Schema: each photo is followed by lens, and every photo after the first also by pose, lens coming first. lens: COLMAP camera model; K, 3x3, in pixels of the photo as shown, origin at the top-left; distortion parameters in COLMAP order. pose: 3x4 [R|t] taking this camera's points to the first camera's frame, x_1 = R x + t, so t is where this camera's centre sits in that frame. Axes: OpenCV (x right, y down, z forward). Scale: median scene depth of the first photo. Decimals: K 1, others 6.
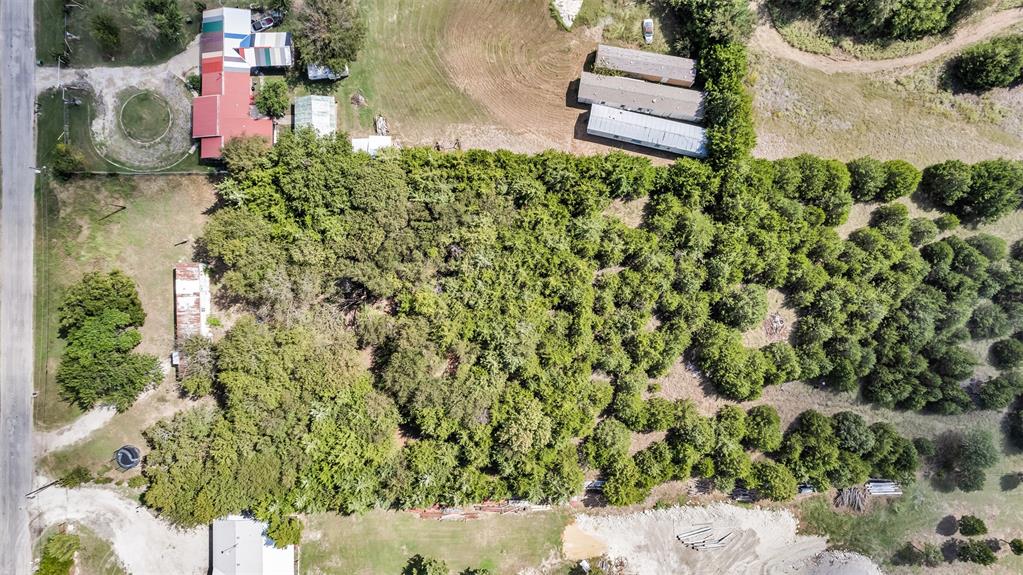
lens RADIAL K [[658.0, 0, 521.4], [0, 658.0, 286.1], [0, 0, 1]] dist [-0.082017, 0.077504]
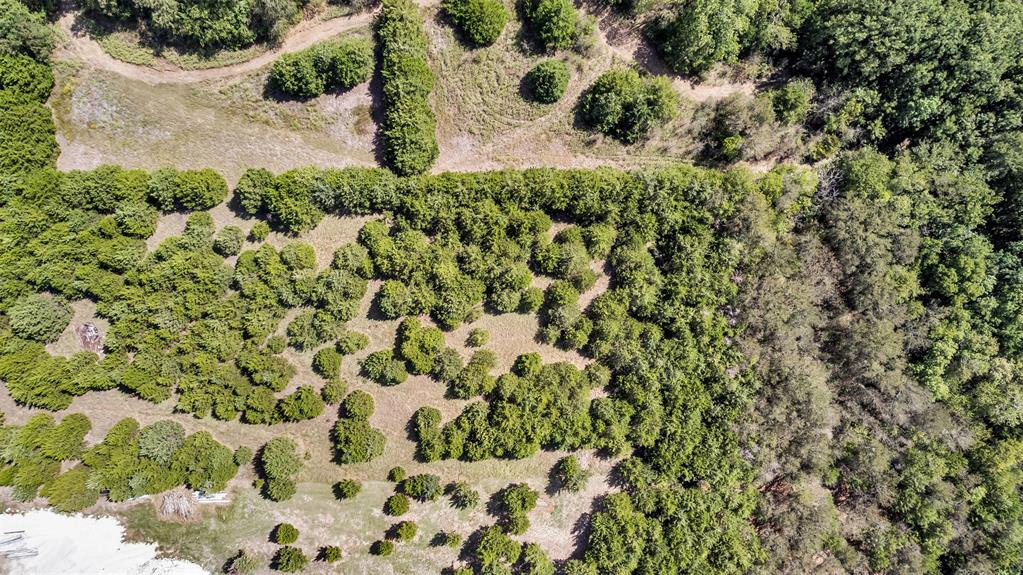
lens RADIAL K [[658.0, 0, 521.4], [0, 658.0, 286.1], [0, 0, 1]] dist [-0.082017, 0.077504]
pose [[0.999968, -0.007902, 0.001065, 1.048285], [0.007902, 0.999969, -0.000473, -0.009523], [-0.001061, 0.000482, 0.999999, -0.005339]]
